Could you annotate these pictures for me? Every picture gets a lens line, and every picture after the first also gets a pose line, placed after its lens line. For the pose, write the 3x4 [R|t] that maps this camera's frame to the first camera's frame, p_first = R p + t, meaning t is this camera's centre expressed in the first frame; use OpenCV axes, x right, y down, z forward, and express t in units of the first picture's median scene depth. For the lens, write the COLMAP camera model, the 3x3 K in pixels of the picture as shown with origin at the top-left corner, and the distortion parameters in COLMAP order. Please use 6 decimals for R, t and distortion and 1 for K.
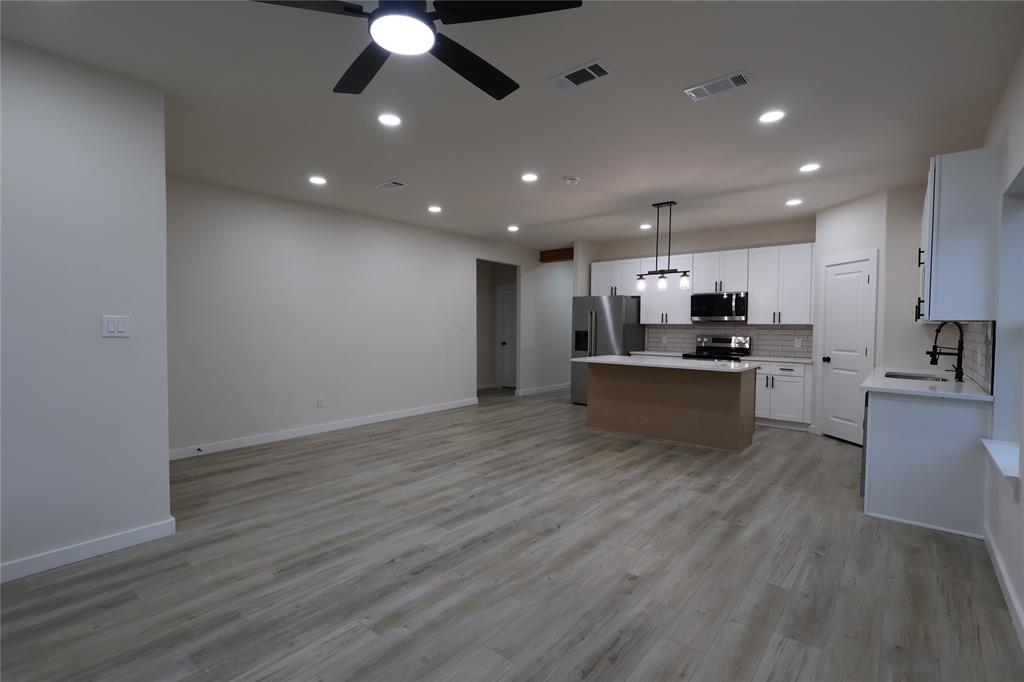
lens RADIAL K [[473.5, 0, 513.2], [0, 473.5, 338.4], [0, 0, 1]] dist [-0.004015, 0.001557]
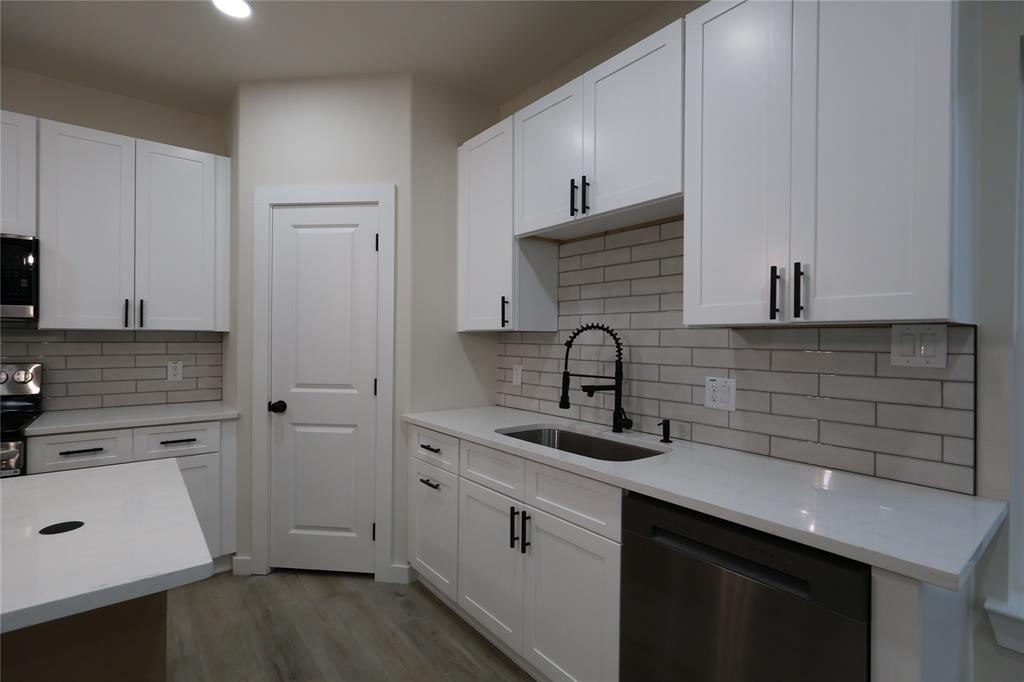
lens RADIAL K [[473.5, 0, 510.6], [0, 473.5, 340.7], [0, 0, 1]] dist [-0.004015, 0.001557]
pose [[0.199413, -0.010133, 0.979863, 0.251931], [0.022357, 0.999733, 0.005788, -0.017653], [-0.979661, 0.020752, 0.199586, 0.675125]]
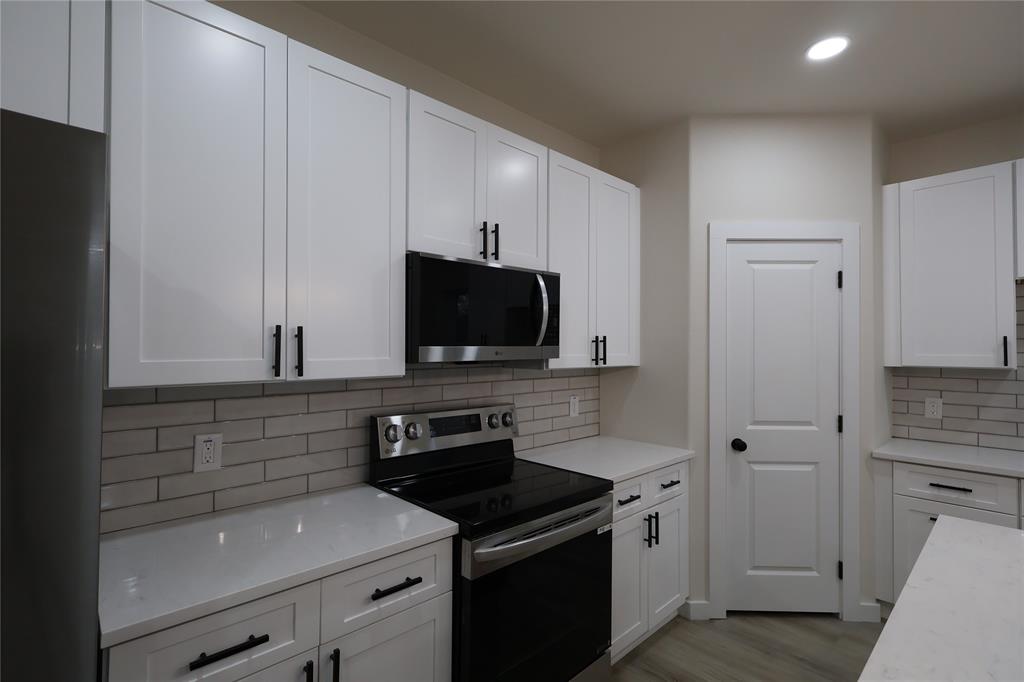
lens RADIAL K [[473.5, 0, 509.3], [0, 473.5, 341.3], [0, 0, 1]] dist [-0.004015, 0.001557]
pose [[0.124889, 0.008623, 0.992133, 0.181863], [0.023323, 0.999660, -0.011625, -0.054376], [-0.991897, 0.024591, 0.124645, 1.144084]]
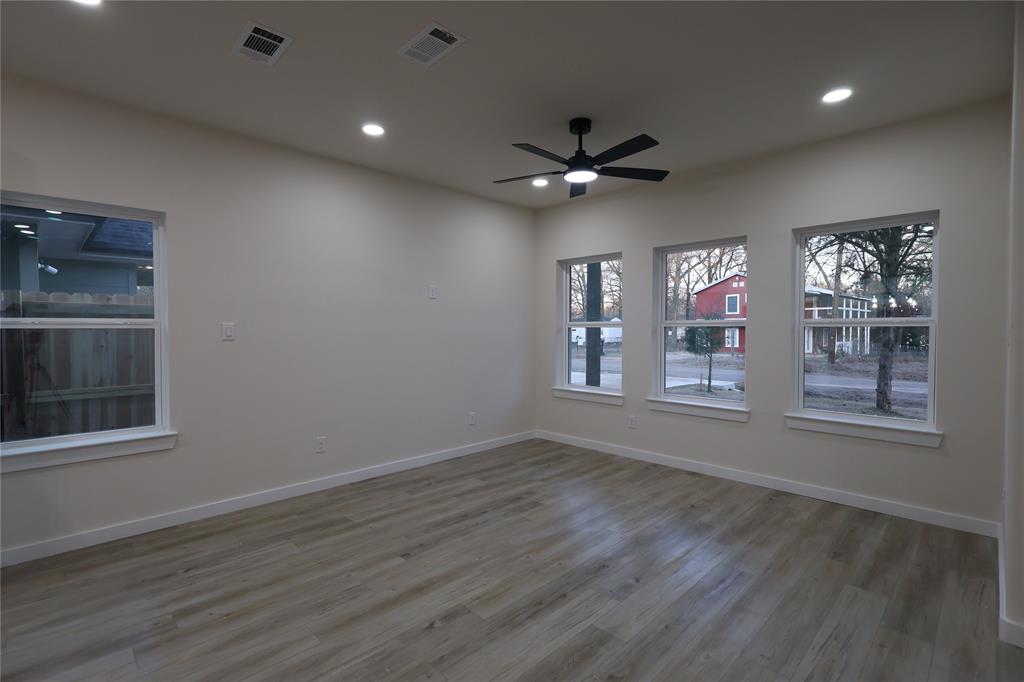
lens RADIAL K [[473.5, 0, 511.1], [0, 473.5, 338.8], [0, 0, 1]] dist [-0.004015, 0.001557]
pose [[-0.994458, -0.004119, 0.105058, -0.048816], [0.001423, 0.998614, 0.052615, -0.027522], [-0.105129, 0.052473, -0.993073, 0.914760]]
